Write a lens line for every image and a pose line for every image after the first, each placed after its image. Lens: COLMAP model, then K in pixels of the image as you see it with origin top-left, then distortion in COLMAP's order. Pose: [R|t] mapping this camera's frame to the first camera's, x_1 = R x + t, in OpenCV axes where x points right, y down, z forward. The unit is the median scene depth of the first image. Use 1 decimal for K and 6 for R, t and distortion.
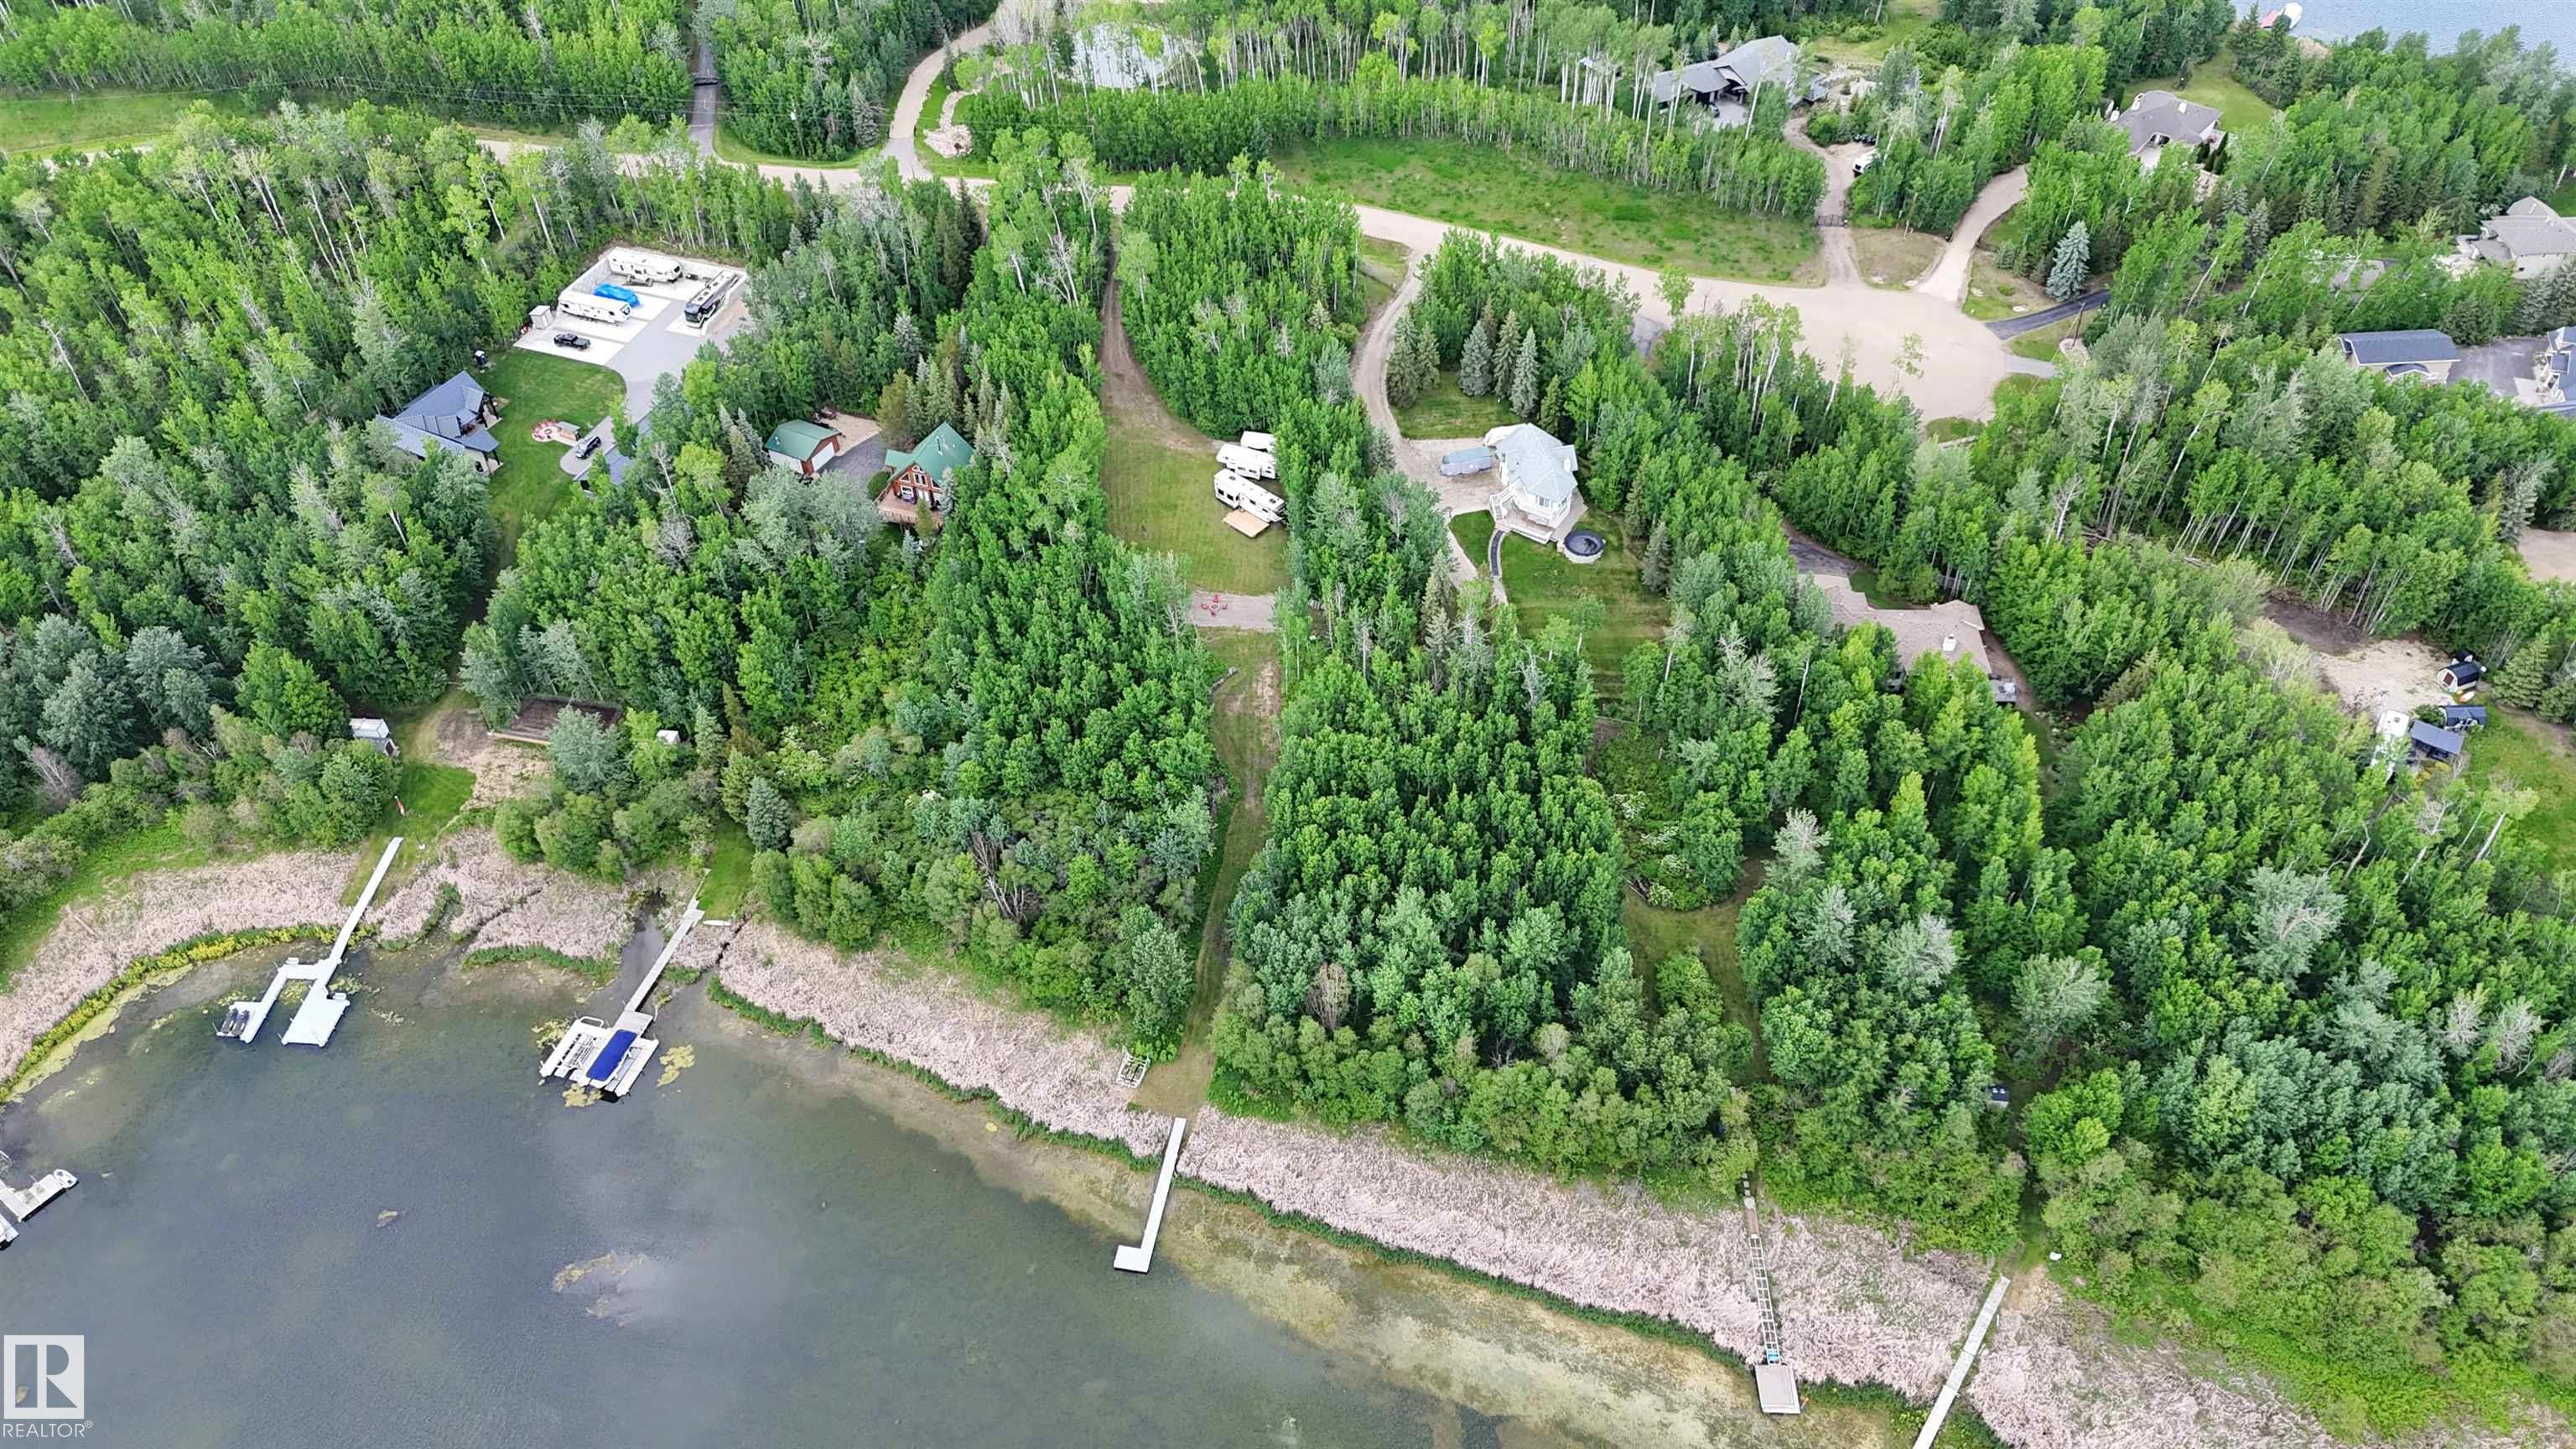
lens RADIAL K [[1909.9, 0, 1285.1], [0, 1909.9, 723.2], [0, 0, 1]] dist [0.075129, -0.073749]
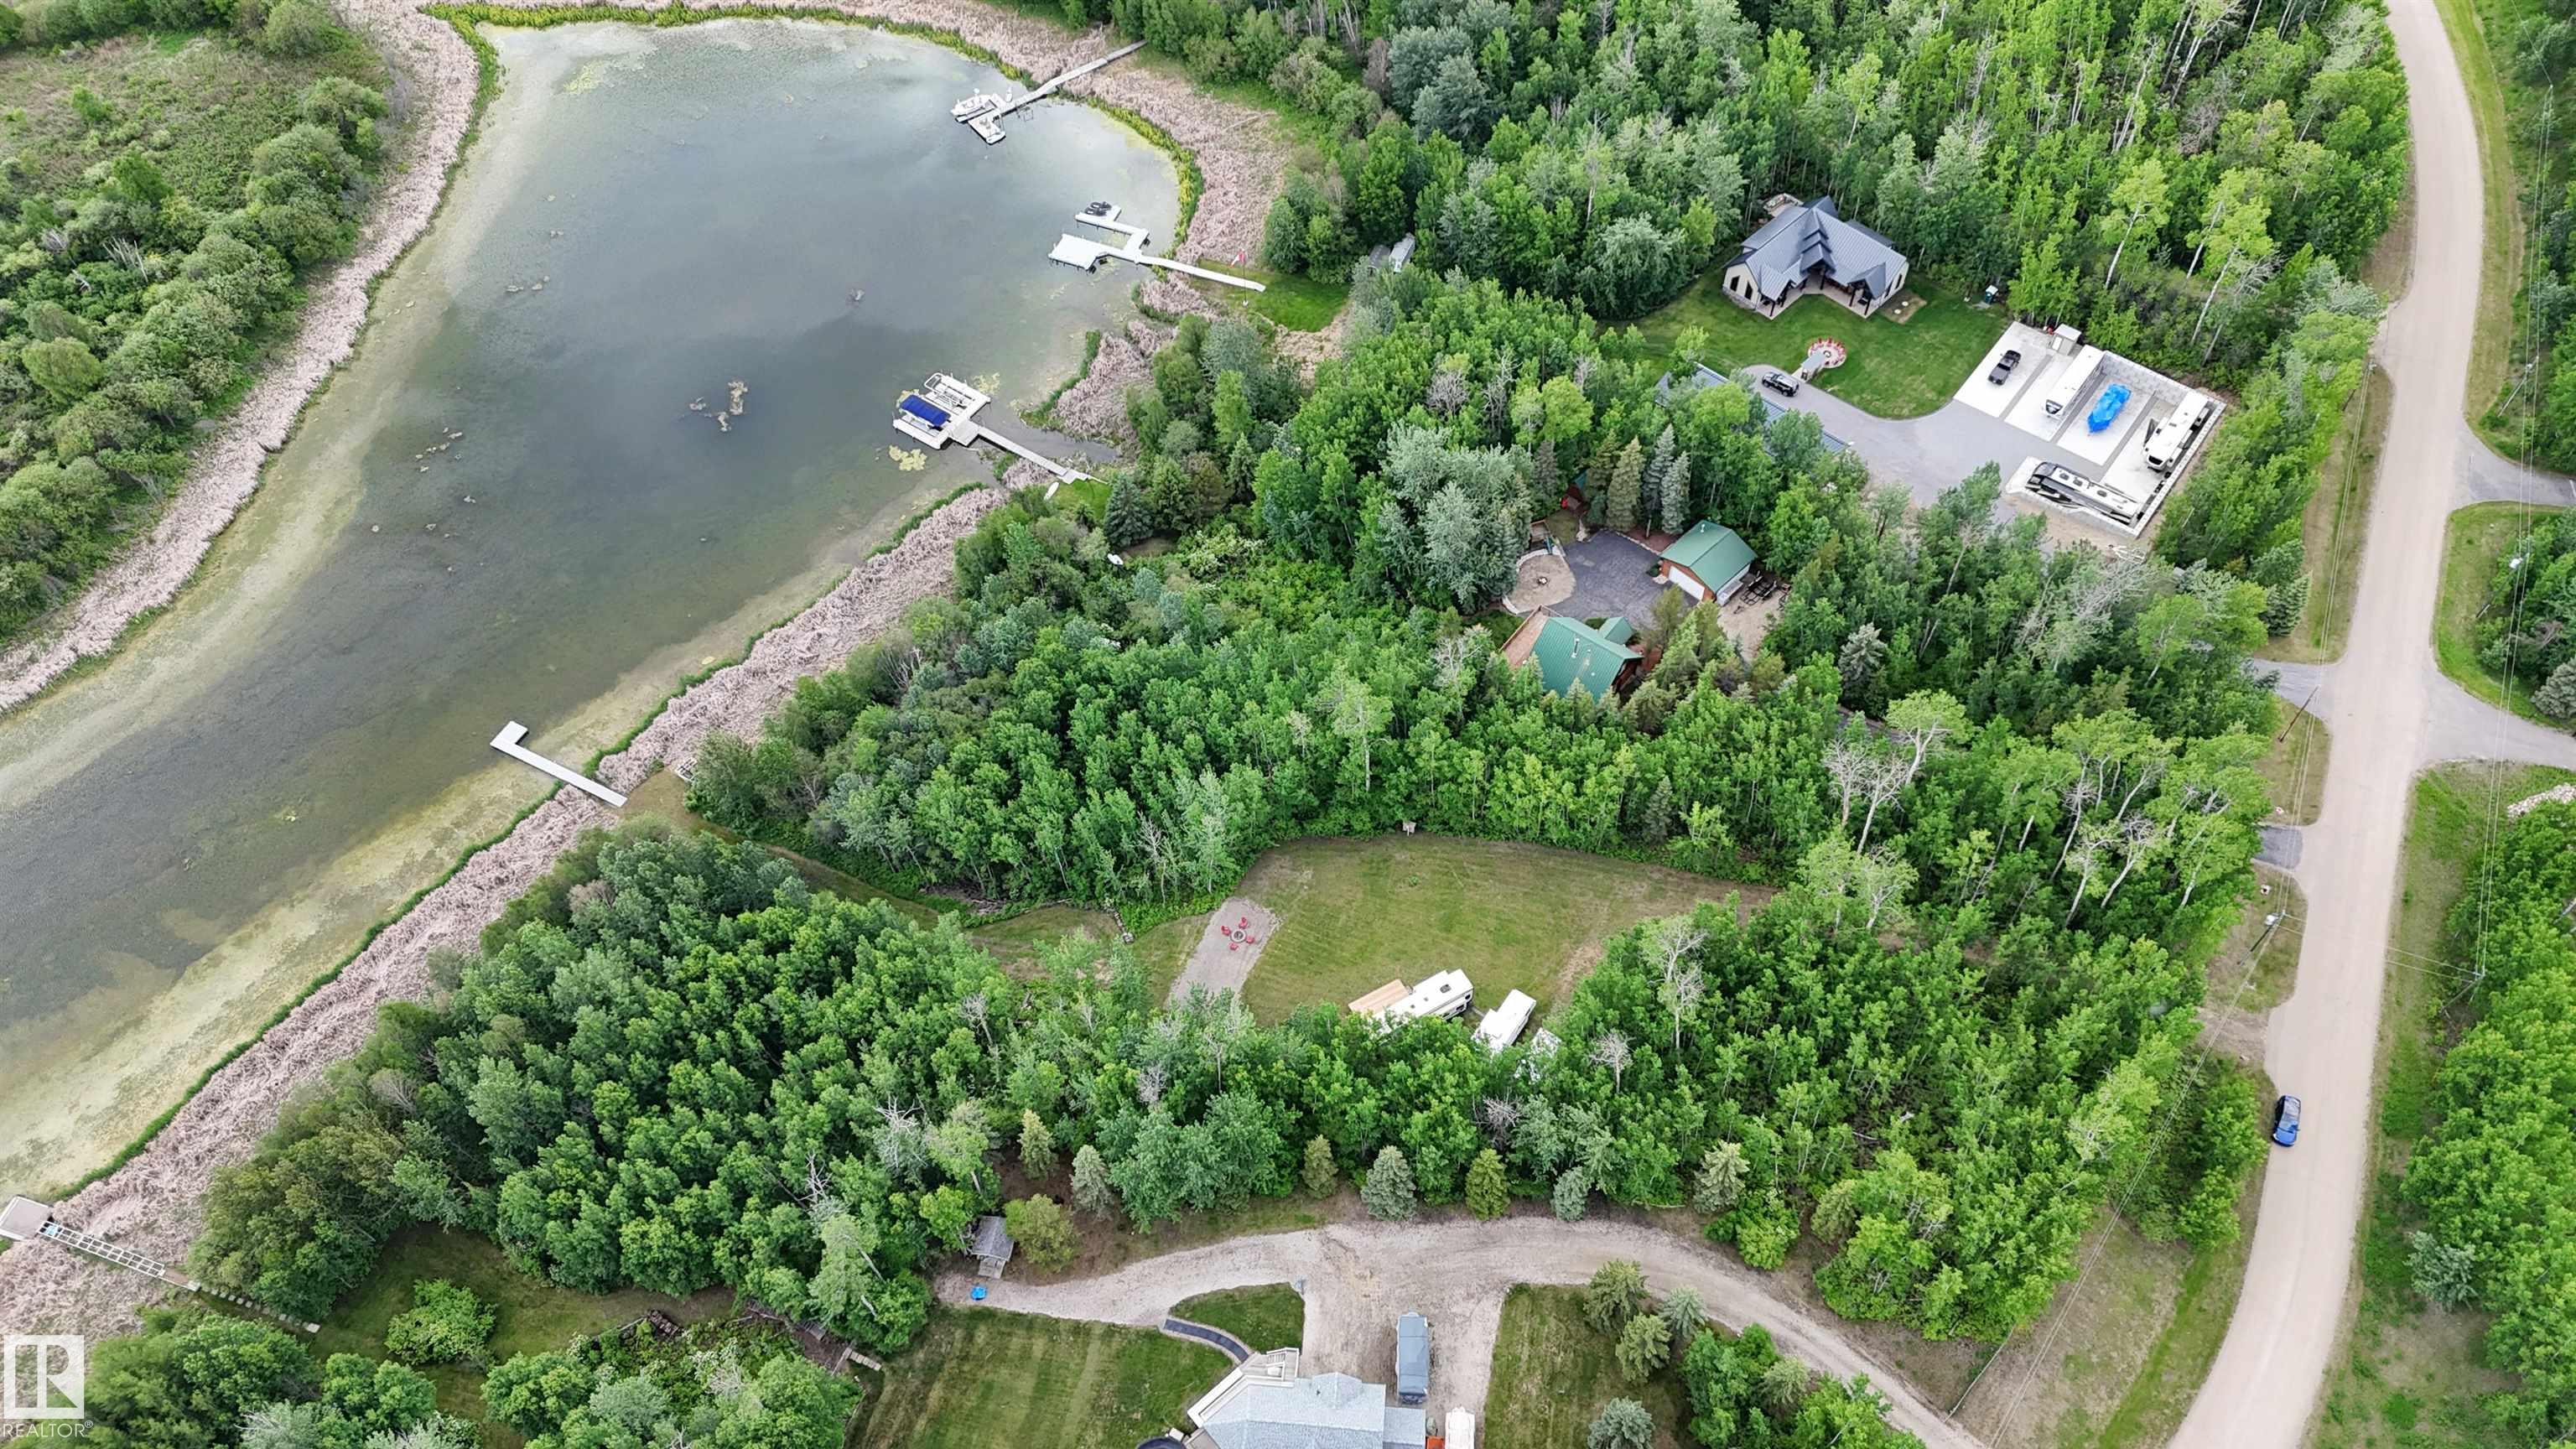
lens RADIAL K [[1909.9, 0, 1289.8], [0, 1909.9, 732.5], [0, 0, 1]] dist [0.075129, -0.073749]
pose [[-0.299453, 0.789796, -0.535303, 0.320541], [-0.655941, 0.237015, 0.716635, -0.687231], [0.692871, 0.565726, 0.447085, 0.698360]]
